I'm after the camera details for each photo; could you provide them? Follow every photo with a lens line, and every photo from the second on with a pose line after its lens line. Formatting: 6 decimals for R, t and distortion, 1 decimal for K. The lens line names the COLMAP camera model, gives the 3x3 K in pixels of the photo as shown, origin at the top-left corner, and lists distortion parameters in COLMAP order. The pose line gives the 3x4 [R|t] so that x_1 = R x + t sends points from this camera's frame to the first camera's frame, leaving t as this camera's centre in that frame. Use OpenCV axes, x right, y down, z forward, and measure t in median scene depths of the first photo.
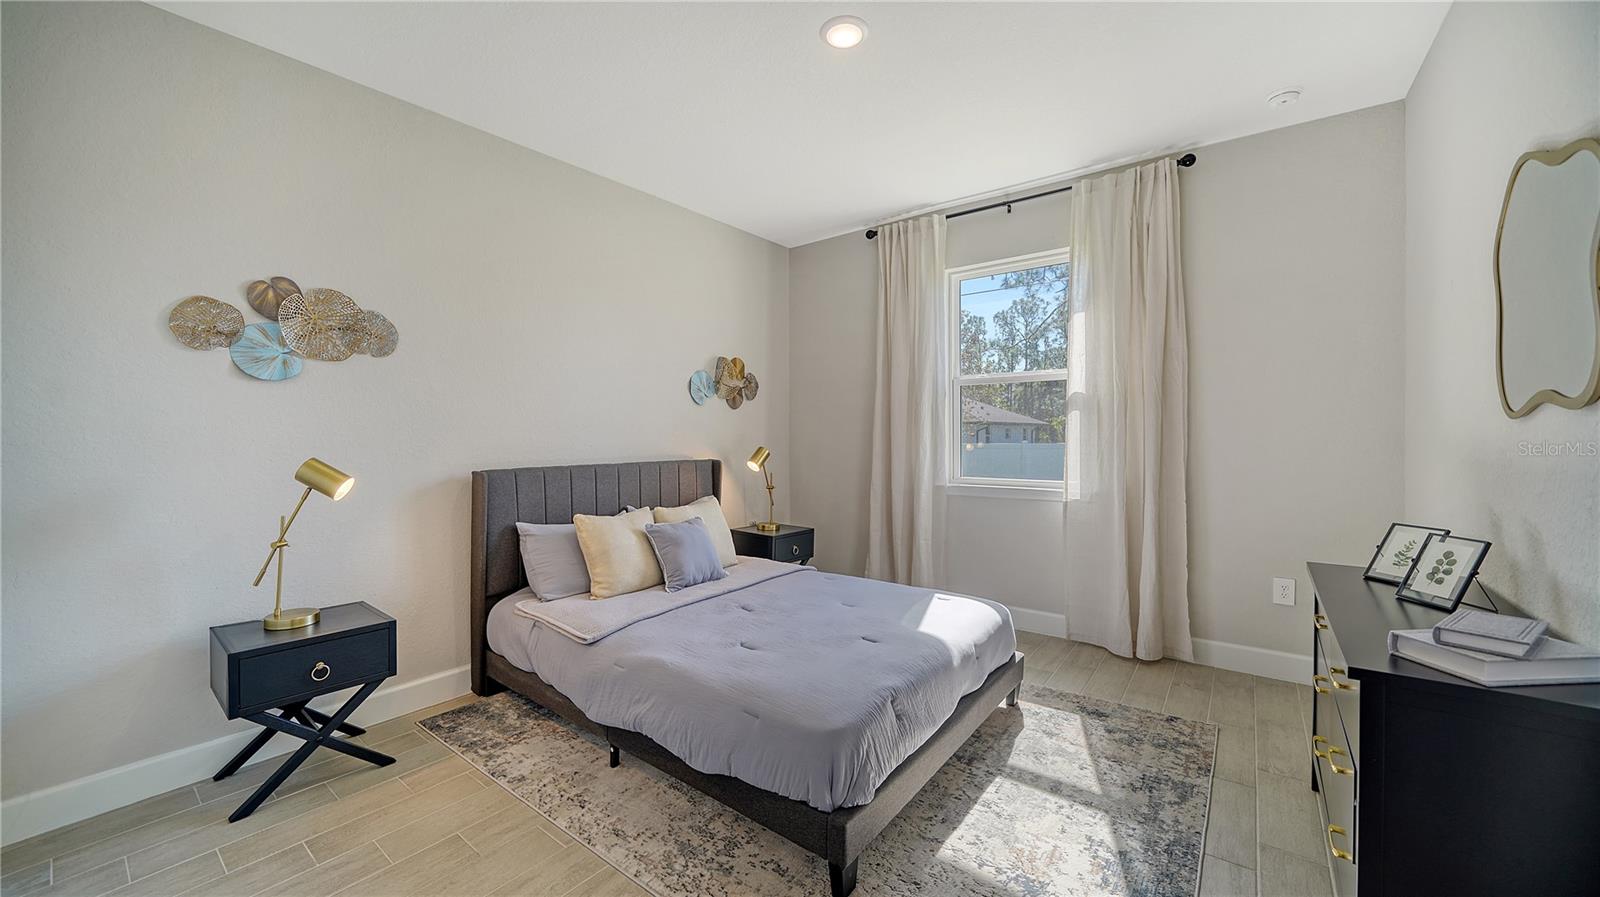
lens RADIAL K [[591.3, 0, 790.4], [0, 591.3, 436.2], [0, 0, 1]] dist [-0.011505, 0.000481]
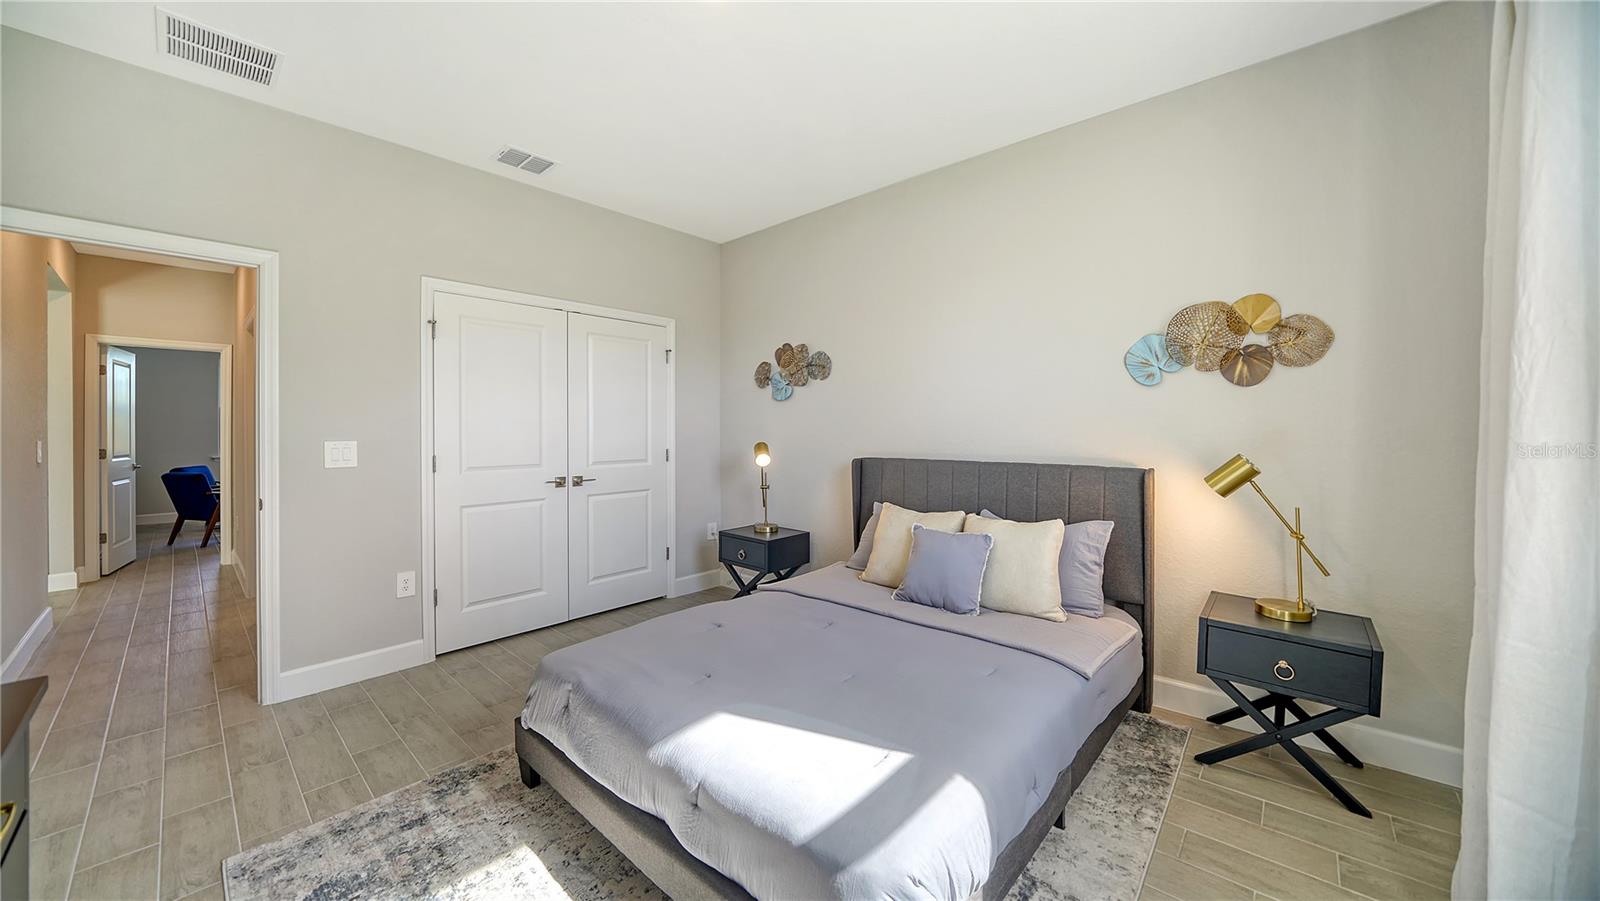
lens RADIAL K [[566.9, 0, 801.4], [0, 566.9, 421.2], [0, 0, 1]] dist [-0.017946, -0.000074]
pose [[-0.061689, -0.012853, -0.998013, 0.747596], [-0.006081, 0.999903, -0.012502, -0.004895], [0.998077, 0.005297, -0.061761, 0.961375]]
